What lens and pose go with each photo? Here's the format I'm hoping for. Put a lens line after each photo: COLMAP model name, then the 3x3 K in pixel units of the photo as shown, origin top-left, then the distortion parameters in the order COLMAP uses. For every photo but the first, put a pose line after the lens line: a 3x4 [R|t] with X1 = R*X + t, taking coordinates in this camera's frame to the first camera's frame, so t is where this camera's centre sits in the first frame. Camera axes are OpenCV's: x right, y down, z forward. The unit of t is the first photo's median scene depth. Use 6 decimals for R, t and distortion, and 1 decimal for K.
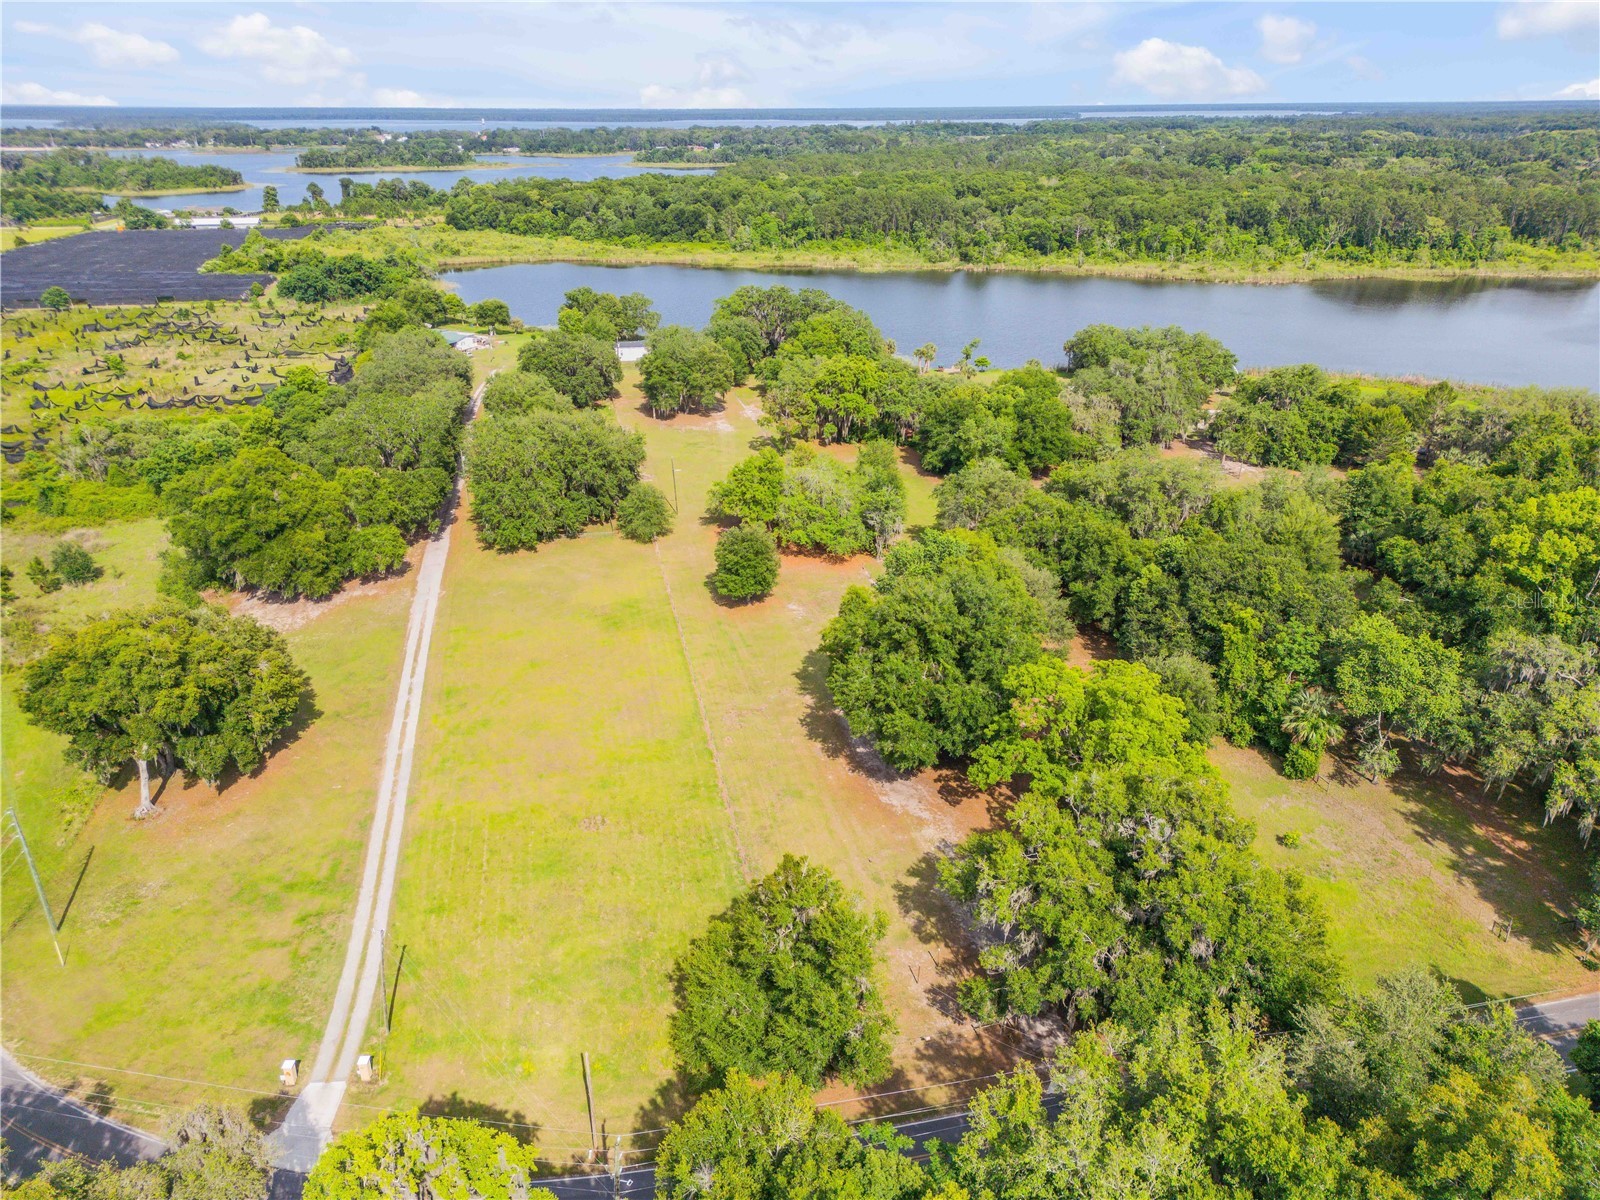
lens RADIAL K [[1122.5, 0, 800.0], [0, 1122.5, 600.0], [0, 0, 1]] dist [0.067172, -0.058445]
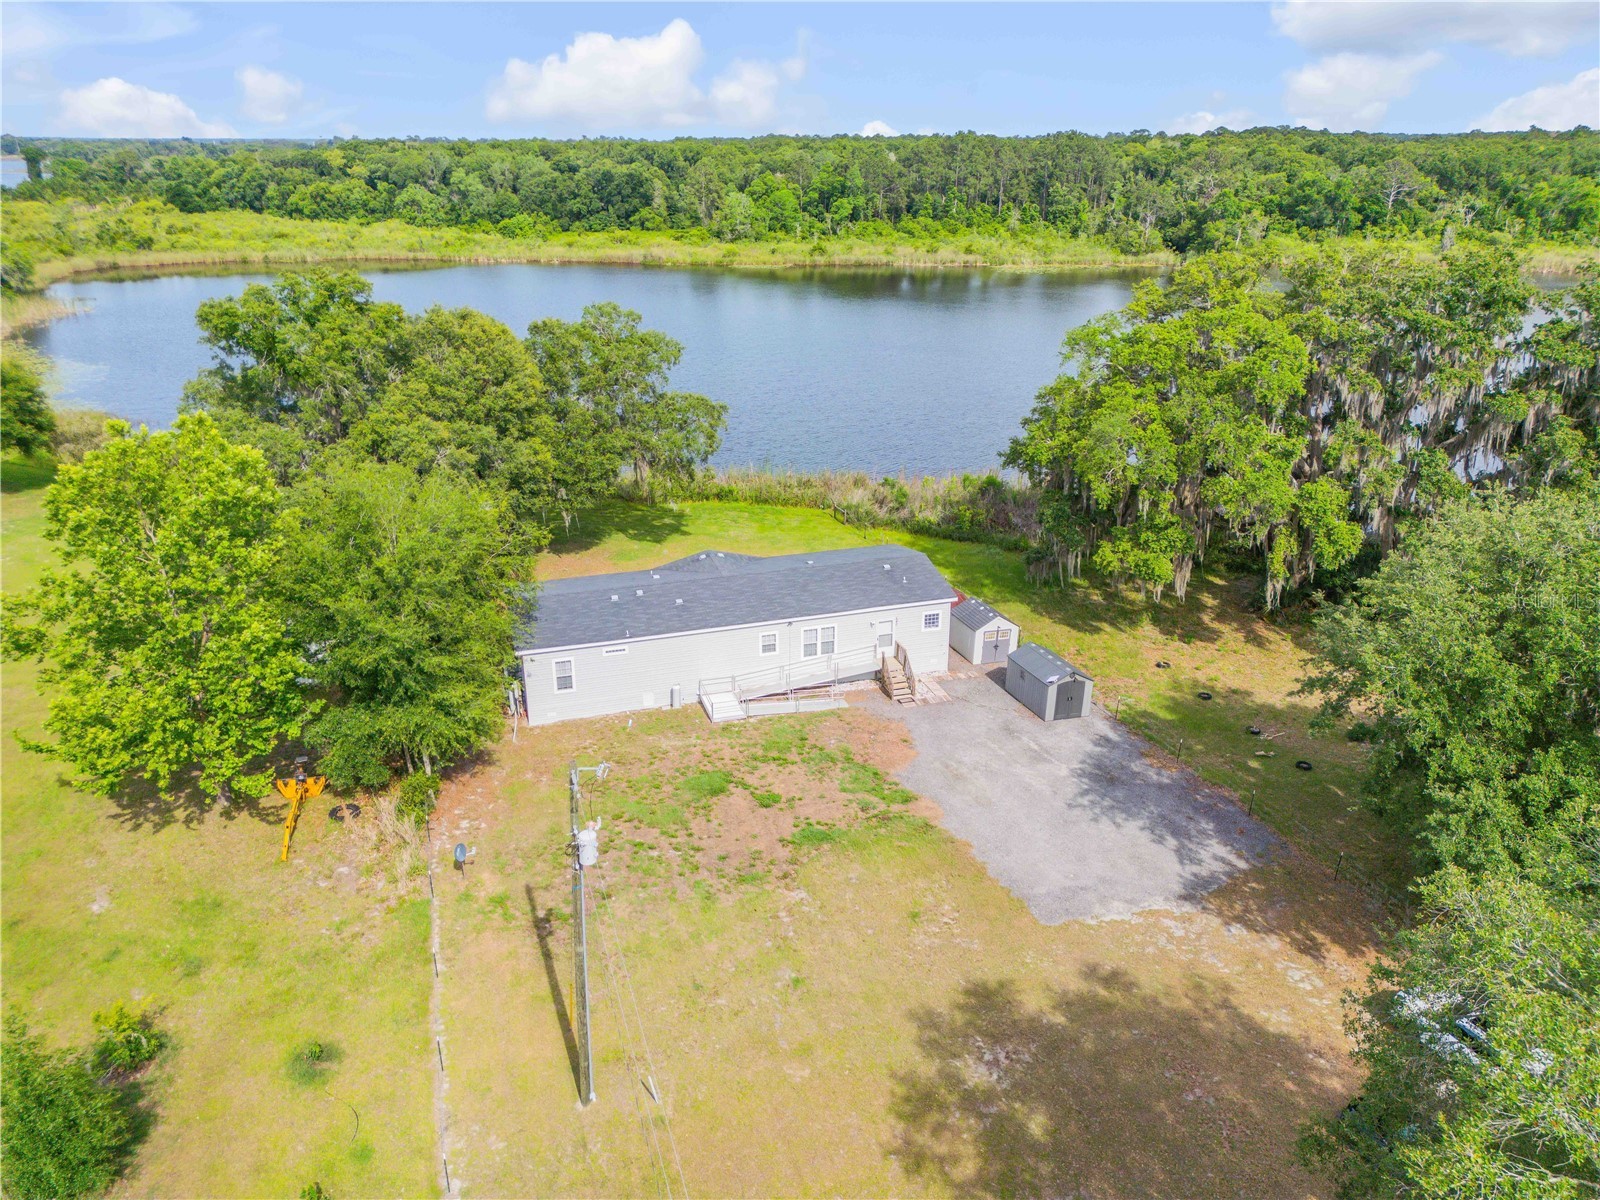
lens RADIAL K [[1127.0, 0, 800.0], [0, 1127.0, 600.0], [0, 0, 1]] dist [0.054796, -0.043511]
pose [[0.994013, -0.038408, 0.102291, -0.109953], [0.041231, 0.998821, -0.025625, -0.174841], [-0.101187, 0.029689, 0.994424, 0.653602]]
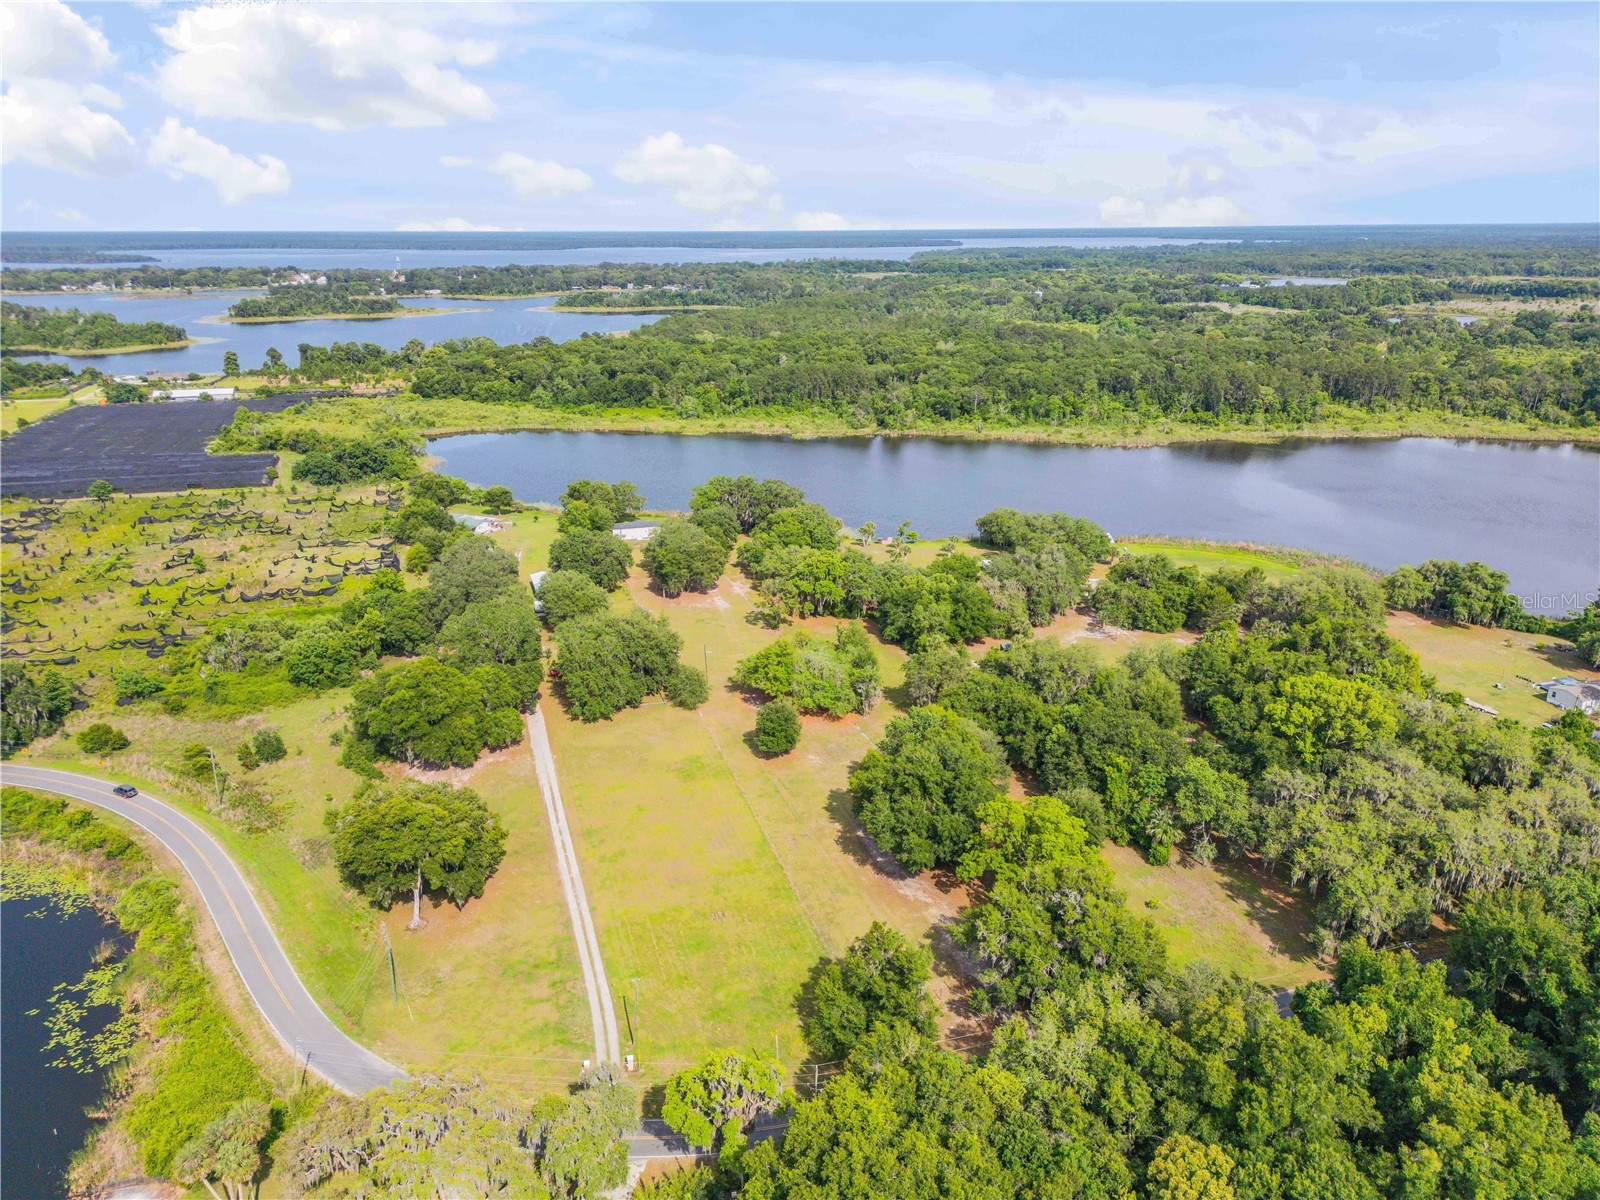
lens RADIAL K [[1119.7, 0, 800.0], [0, 1119.7, 600.0], [0, 0, 1]] dist [0.088915, -0.098420]
pose [[0.996113, -0.028848, 0.083224, -0.050923], [0.036452, 0.995152, -0.091349, -0.024051], [-0.080185, 0.094027, 0.992335, -0.159706]]
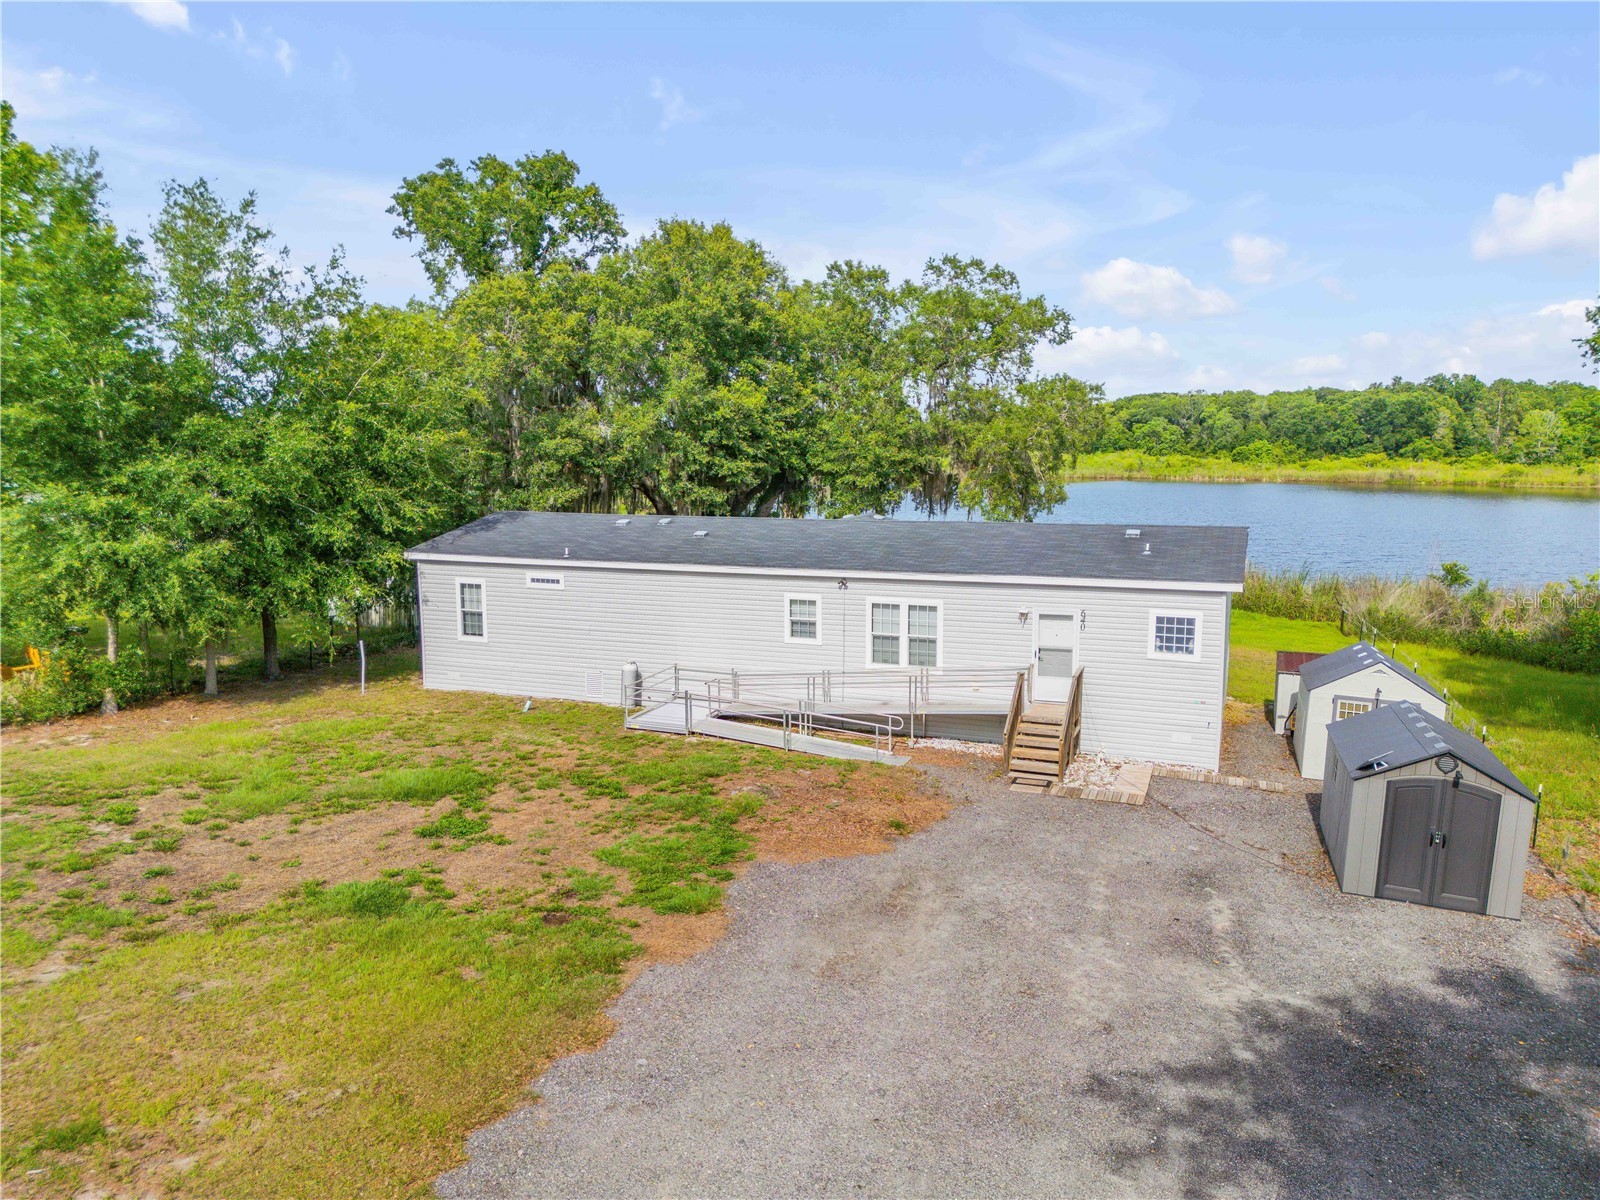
lens RADIAL K [[1123.4, 0, 800.0], [0, 1123.4, 600.0], [0, 0, 1]] dist [0.072189, -0.074339]
pose [[0.841086, 0.074525, -0.535742, -0.066054], [-0.215088, 0.954868, -0.204850, -0.161071], [0.496297, 0.287529, 0.819156, 0.729185]]
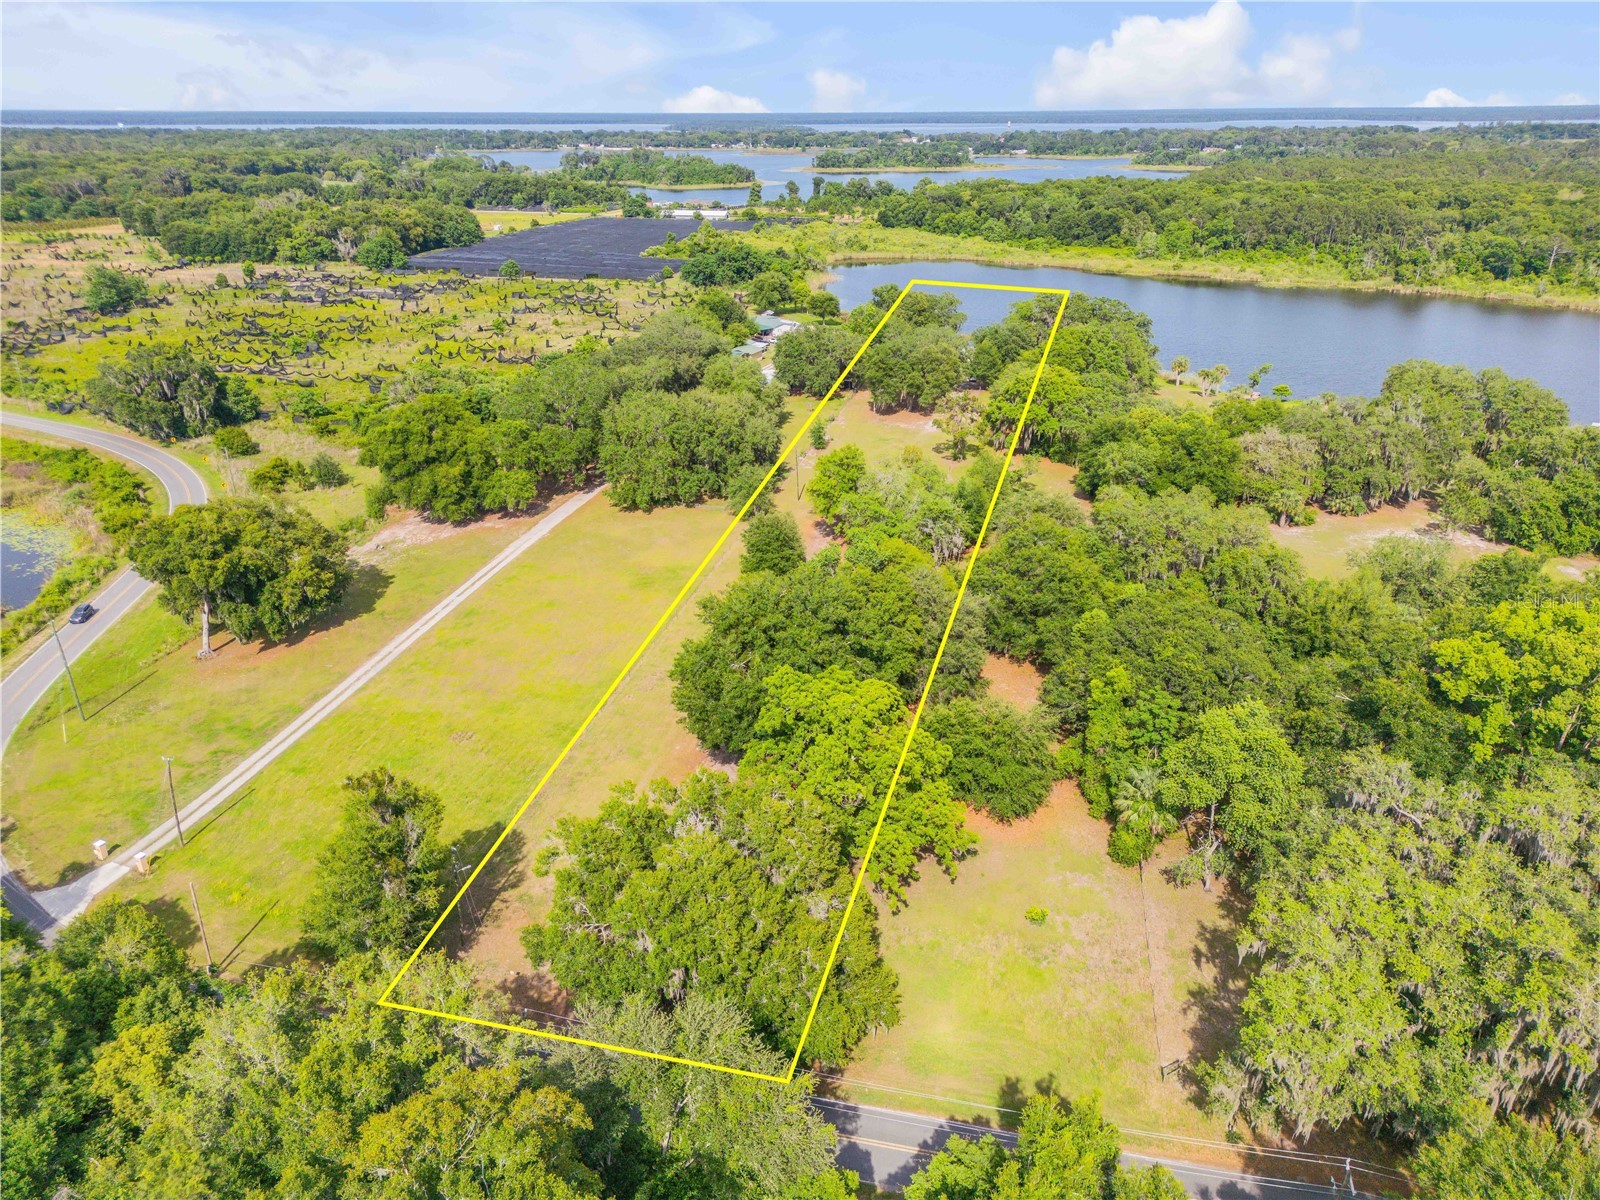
lens RADIAL K [[1123.4, 0, 800.0], [0, 1123.4, 600.0], [0, 0, 1]] dist [0.072189, -0.074339]
pose [[0.903803, 0.170384, -0.392568, 0.150355], [-0.171115, 0.984684, 0.033421, -0.009413], [0.392250, 0.036968, 0.919116, 0.020803]]
